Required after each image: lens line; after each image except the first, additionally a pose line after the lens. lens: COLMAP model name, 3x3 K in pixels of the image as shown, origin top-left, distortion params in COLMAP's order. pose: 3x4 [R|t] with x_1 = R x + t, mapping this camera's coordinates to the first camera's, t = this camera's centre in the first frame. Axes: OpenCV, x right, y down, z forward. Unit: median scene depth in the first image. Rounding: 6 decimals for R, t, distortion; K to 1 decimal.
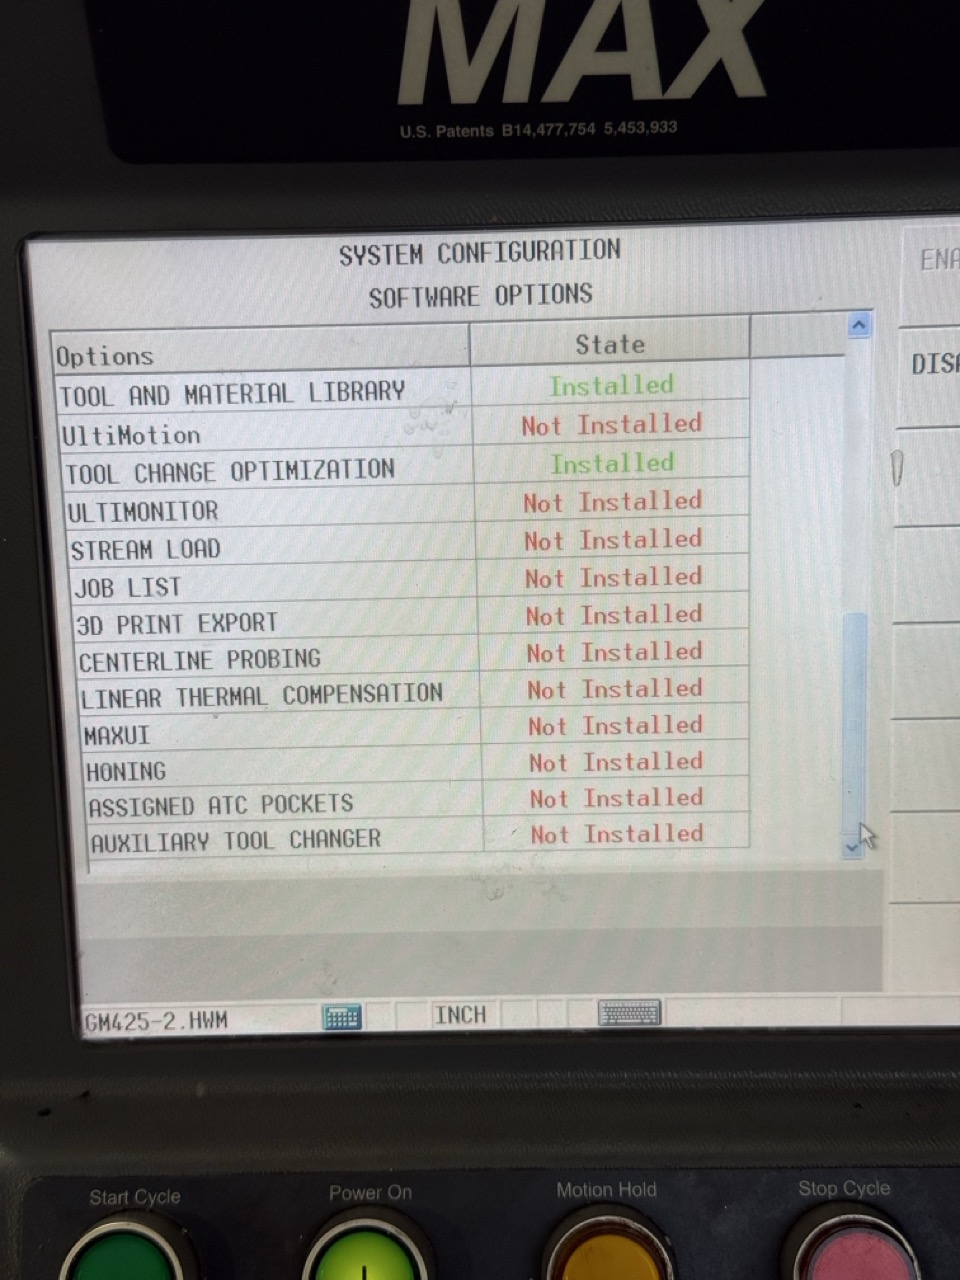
lens RADIAL K [[1818.2, 0, 480.0], [0, 1818.2, 640.0], [0, 0, 1]] dist [0.191181, -0.531820]
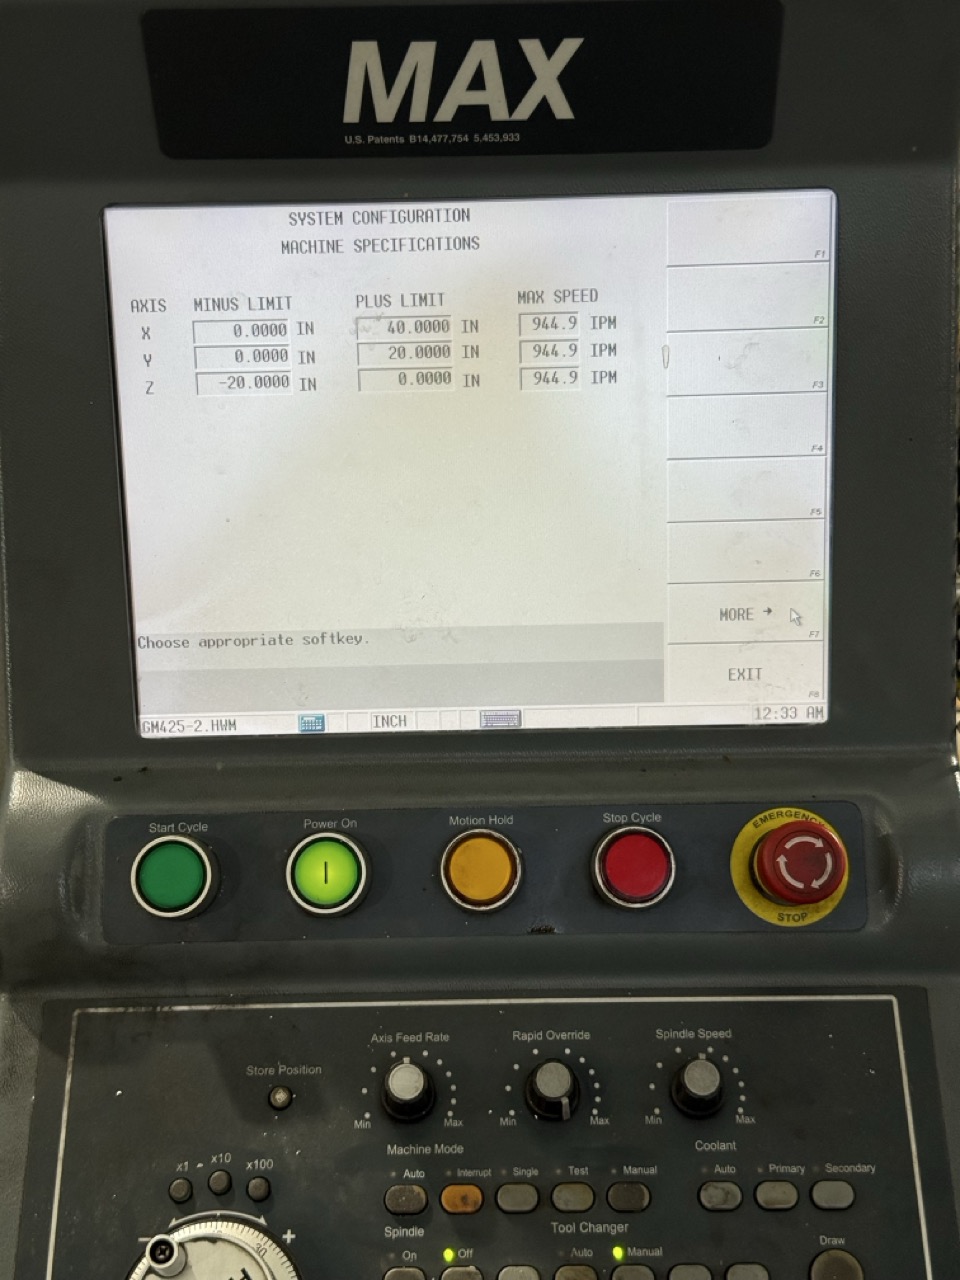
lens RADIAL K [[1818.7, 0, 482.1], [0, 1818.7, 630.6], [0, 0, 1]] dist [0.136455, -0.055559]
pose [[0.999914, -0.001846, 0.013015, 0.049753], [0.001713, 0.999947, 0.010185, 0.121462], [-0.013034, -0.010162, 0.999863, -0.547251]]
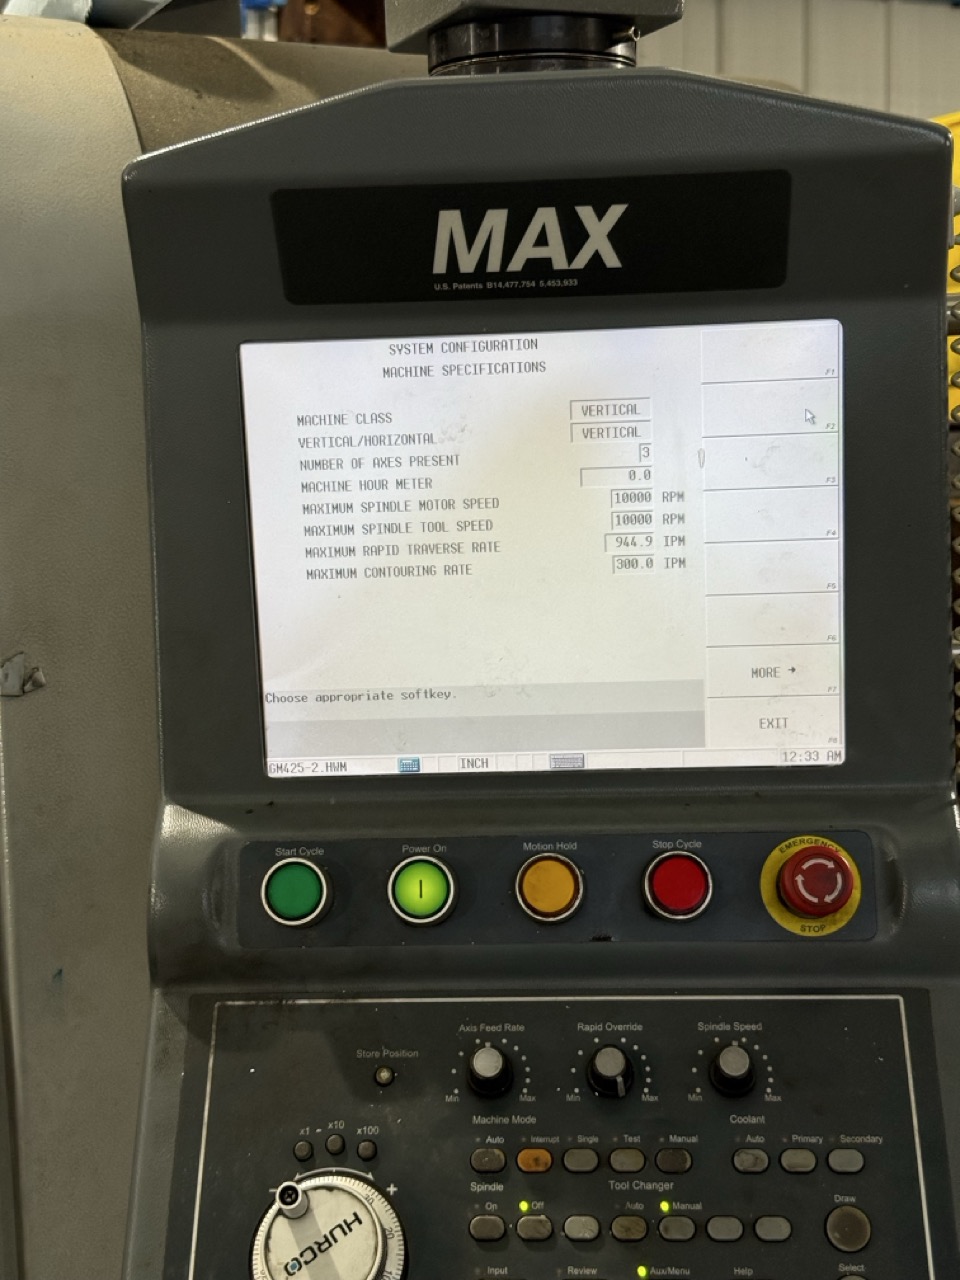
lens RADIAL K [[1801.2, 0, 480.0], [0, 1801.2, 640.0], [0, 0, 1]] dist [0.139509, 0.003749]
pose [[0.998891, -0.007420, -0.046500, 0.084597], [0.006883, 0.999908, -0.011708, 0.110040], [0.046582, 0.011375, 0.998850, -0.838802]]
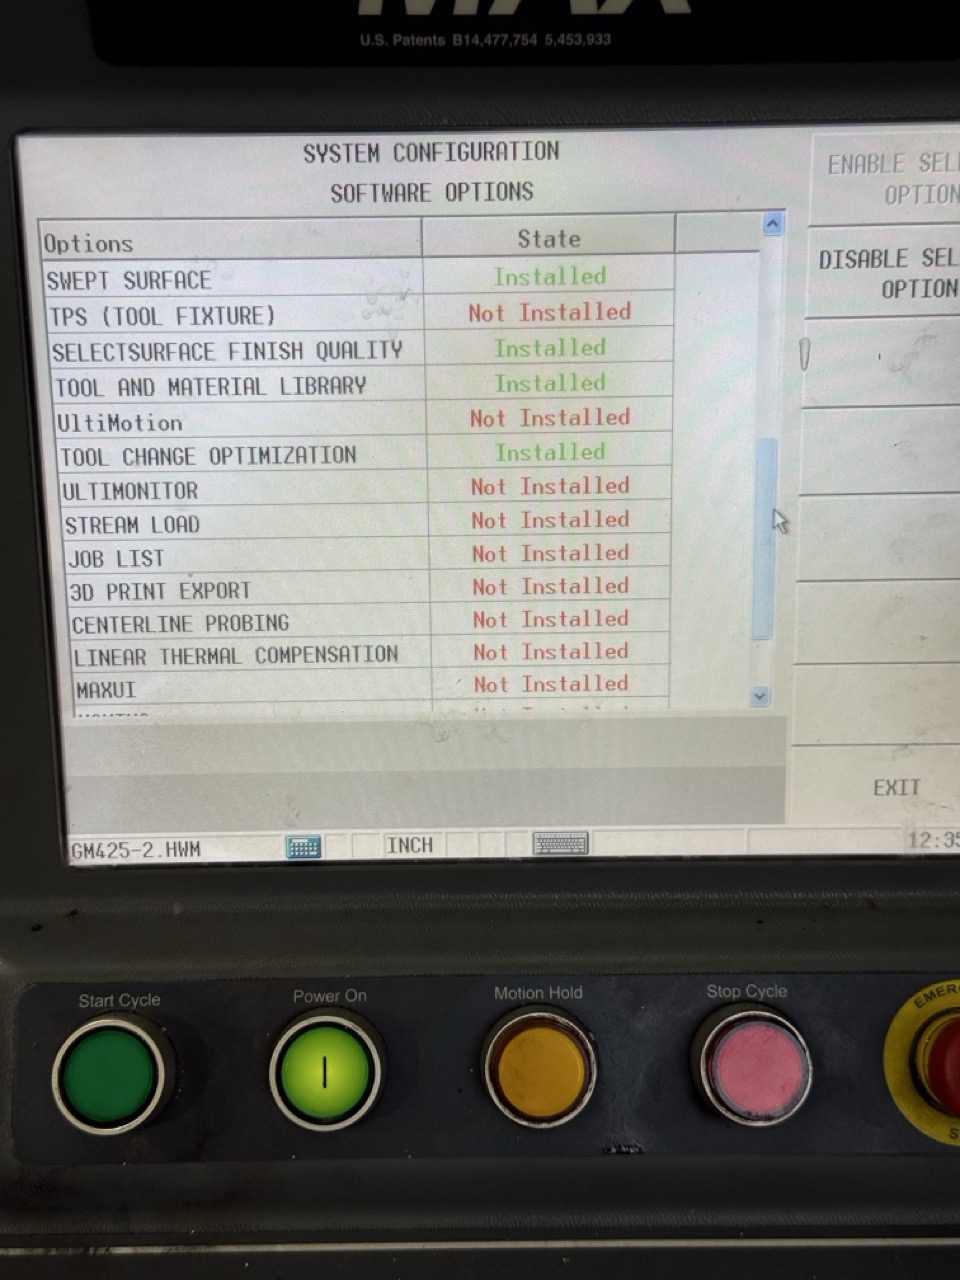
lens RADIAL K [[1816.0, 0, 470.7], [0, 1816.0, 638.9], [0, 0, 1]] dist [0.183995, -0.470771]
pose [[0.999564, 0.005528, 0.029010, -0.006831], [-0.006887, 0.998873, 0.046961, 0.028024], [-0.028718, -0.047140, 0.998475, -0.113061]]
